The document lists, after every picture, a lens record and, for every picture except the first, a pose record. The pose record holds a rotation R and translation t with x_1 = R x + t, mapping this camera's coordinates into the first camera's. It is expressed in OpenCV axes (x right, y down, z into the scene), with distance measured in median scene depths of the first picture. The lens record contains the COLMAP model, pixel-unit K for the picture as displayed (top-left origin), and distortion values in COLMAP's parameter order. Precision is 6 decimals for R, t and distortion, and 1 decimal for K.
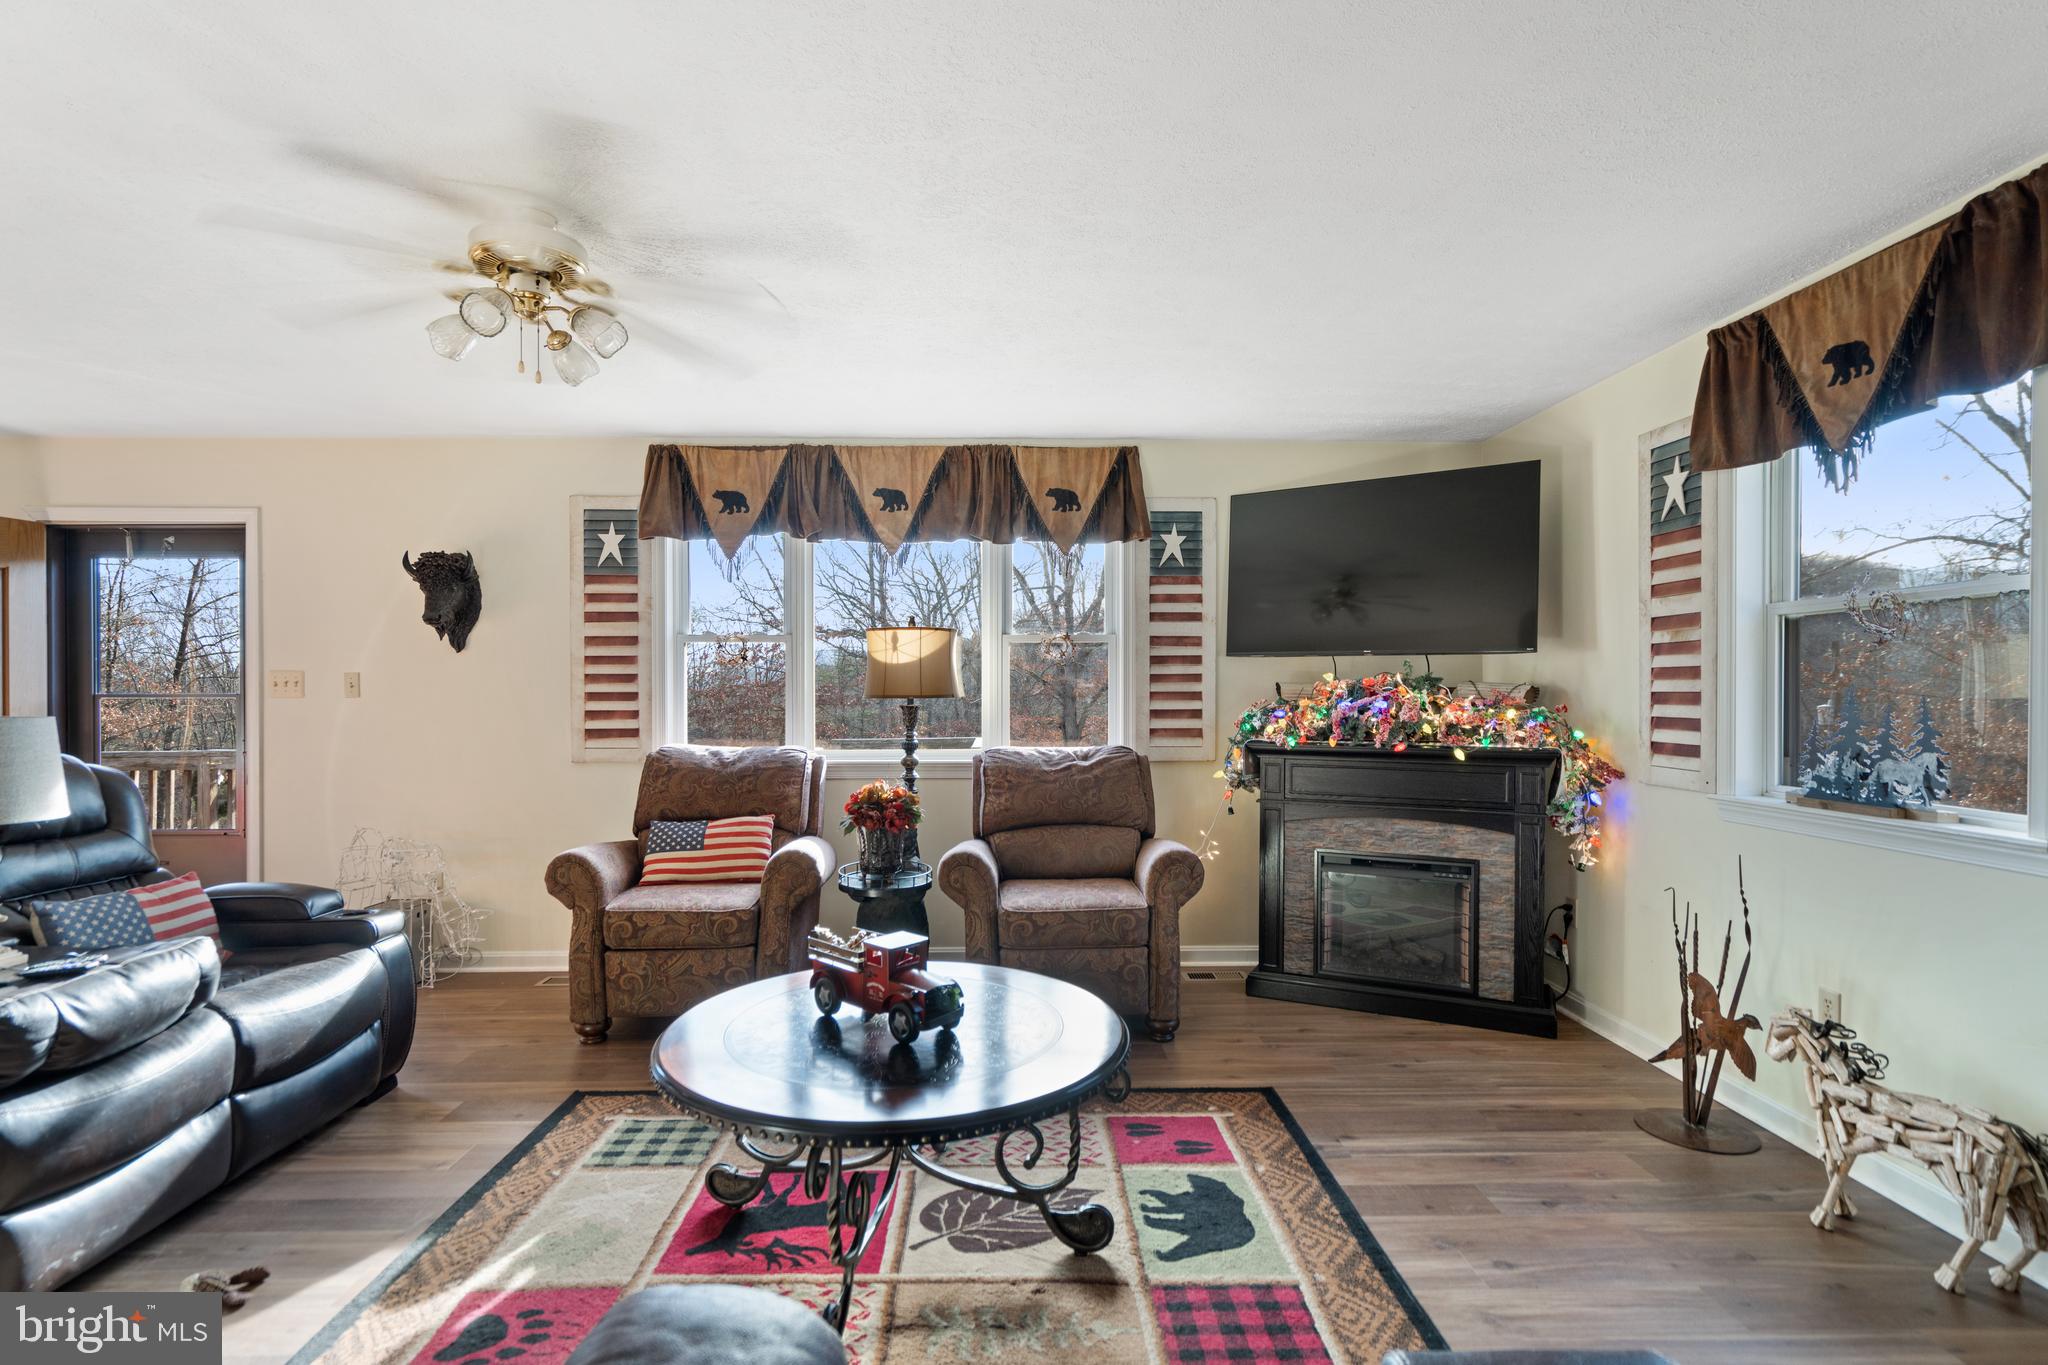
lens RADIAL K [[1002.5, 0, 1016.4], [0, 1002.5, 693.1], [0, 0, 1]] dist [0.002520, 0.001235]
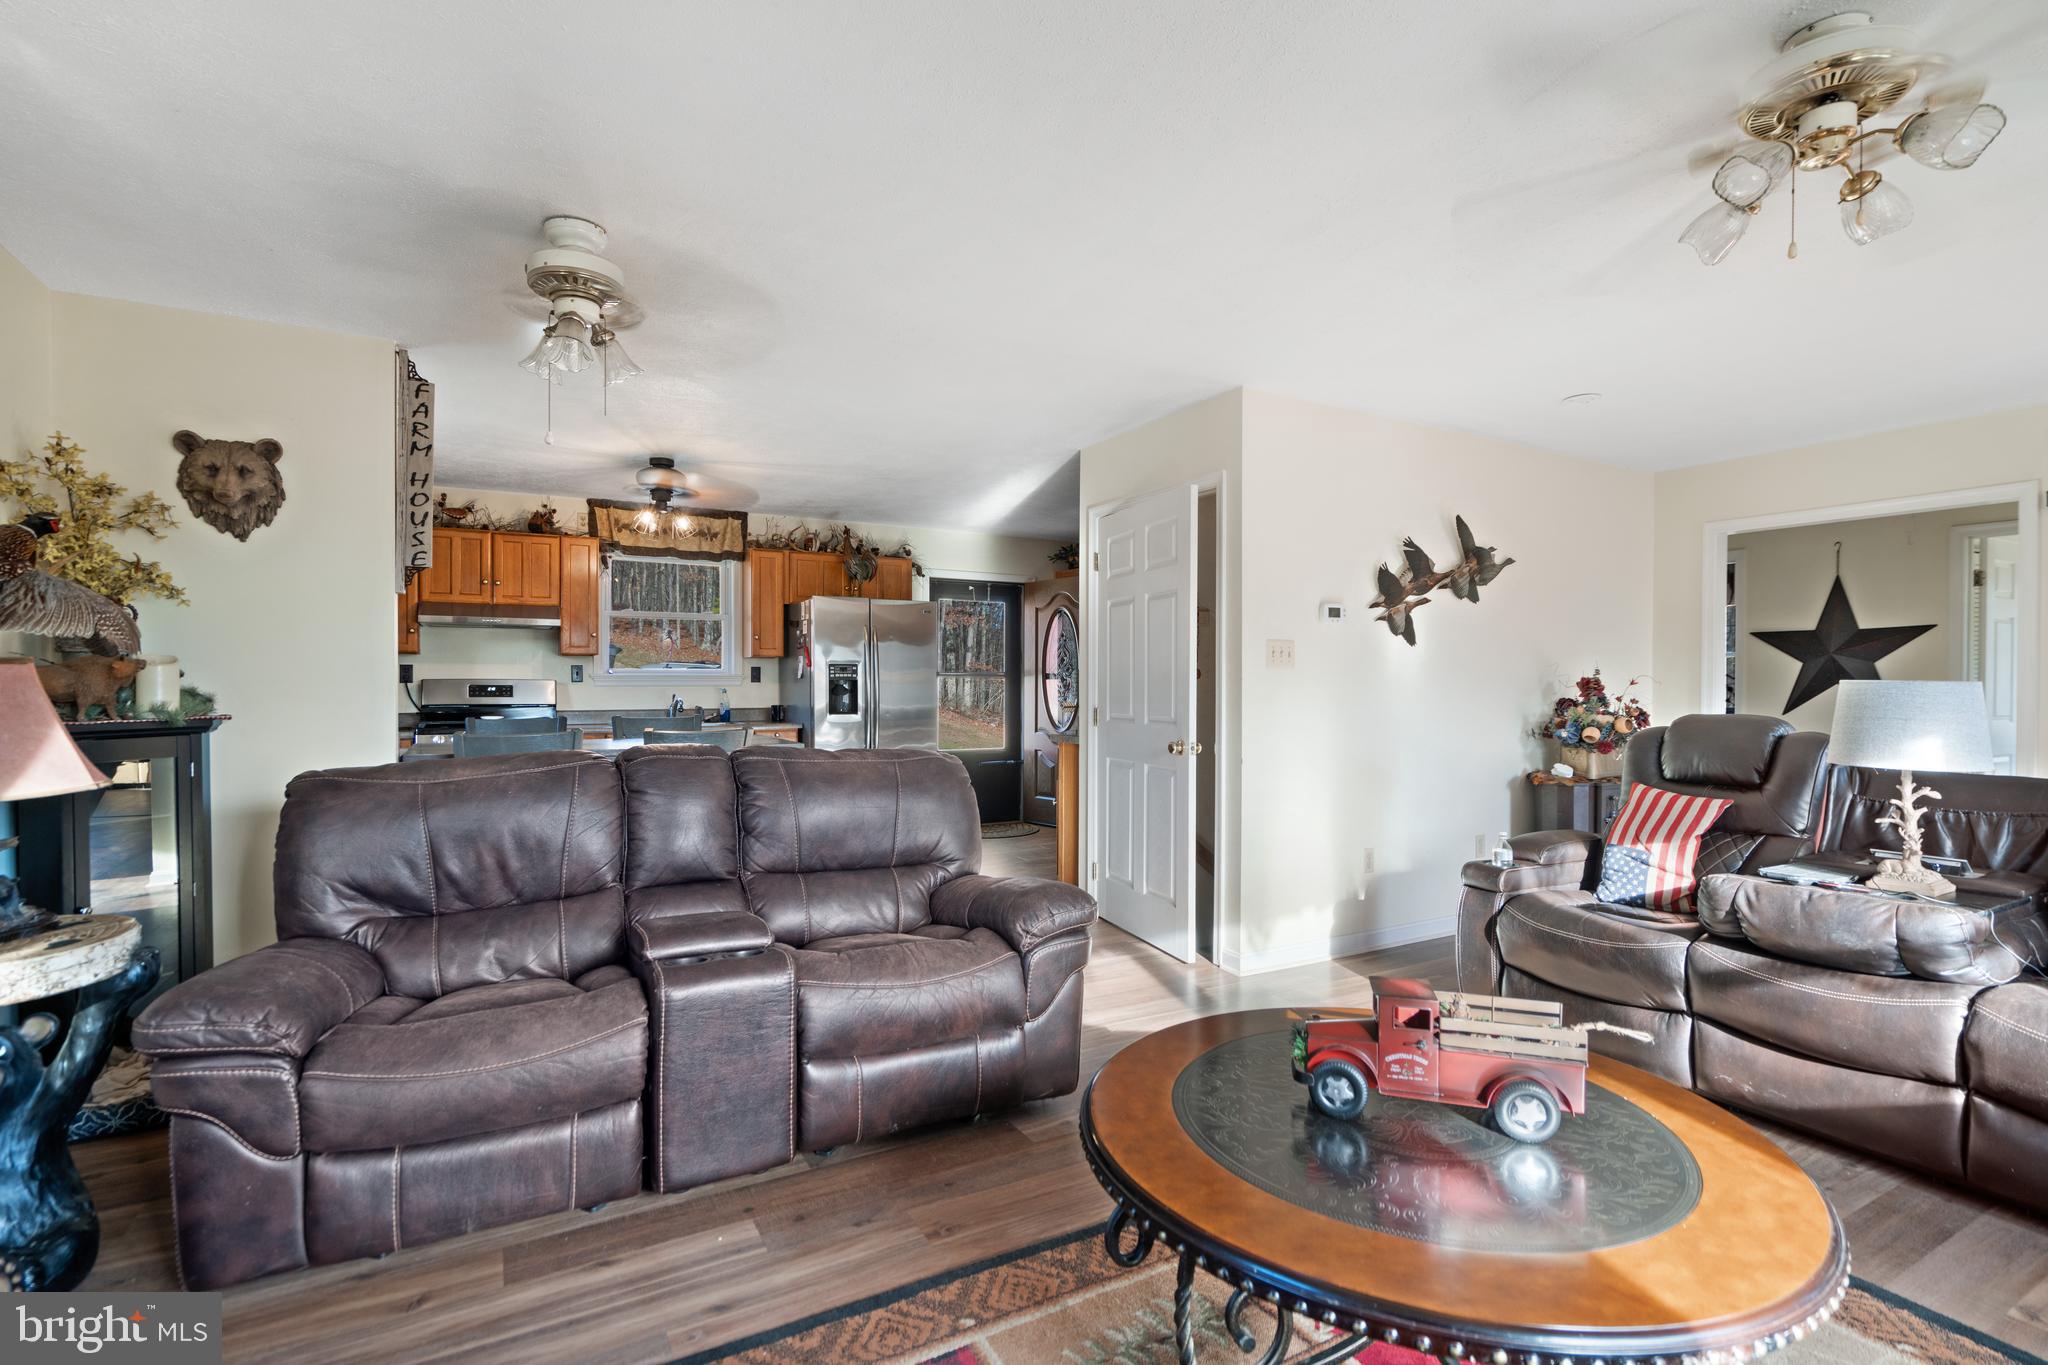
lens RADIAL K [[940.3, 0, 1025.2], [0, 940.3, 675.0], [0, 0, 1]] dist [-0.004638, 0.000399]
pose [[-0.879368, -0.007026, -0.476091, 0.267246], [-0.005091, 0.999973, -0.005354, 0.016943], [0.476115, -0.002285, -0.879380, 0.904019]]
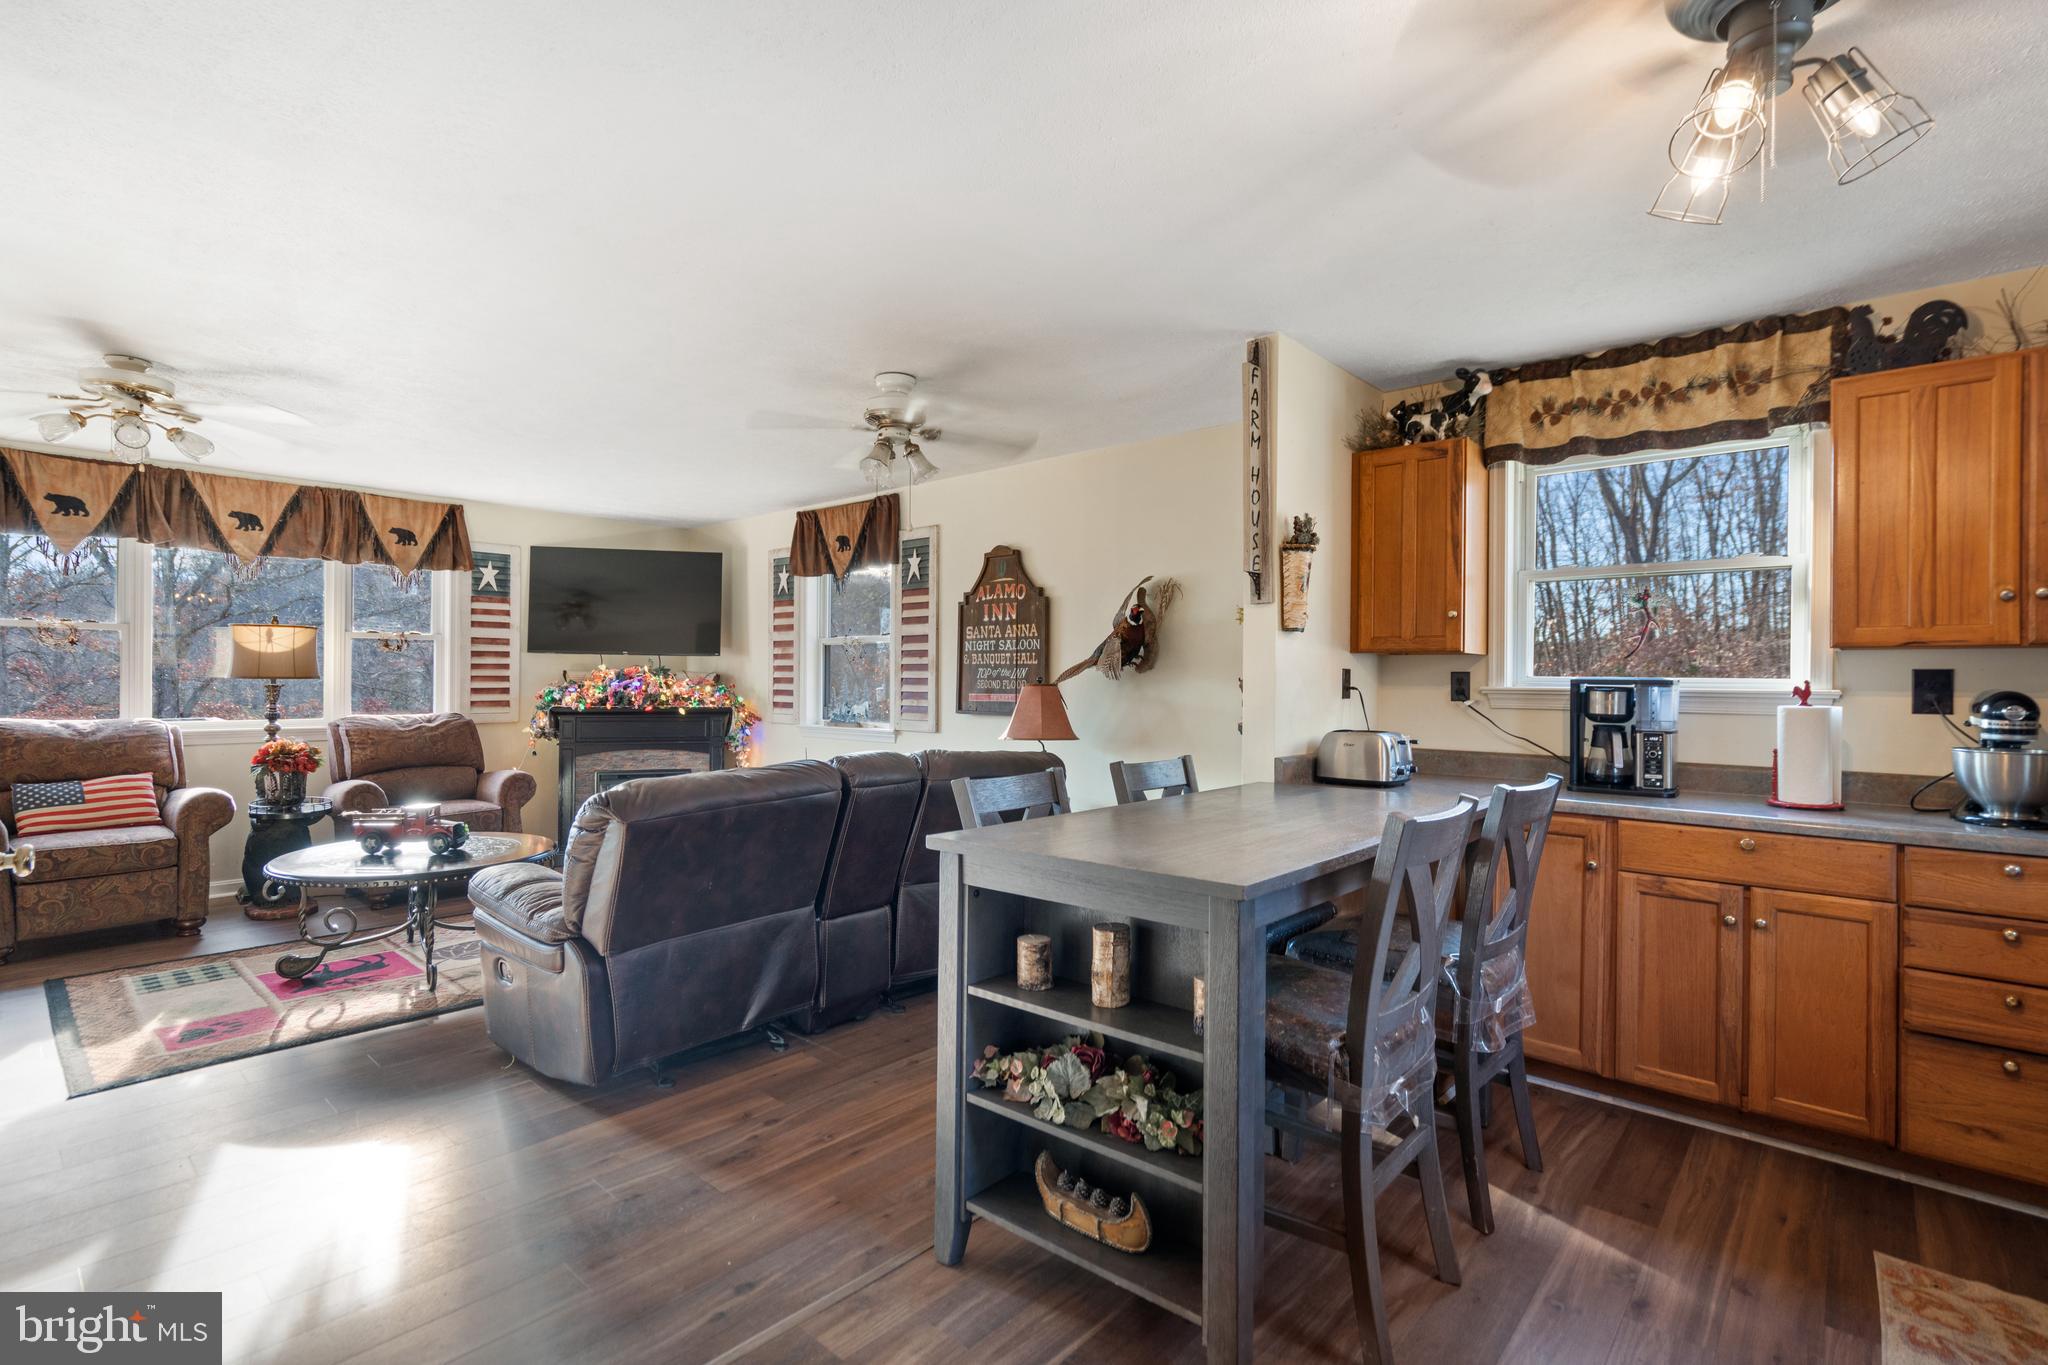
lens RADIAL K [[954.7, 0, 1023.4], [0, 954.7, 679.7], [0, 0, 1]] dist [-0.001007, 0.001449]
pose [[0.683406, 0.004675, 0.730024, -0.408534], [-0.004433, 0.999988, -0.002254, 0.005054], [-0.730025, -0.001696, 0.683418, -0.652345]]
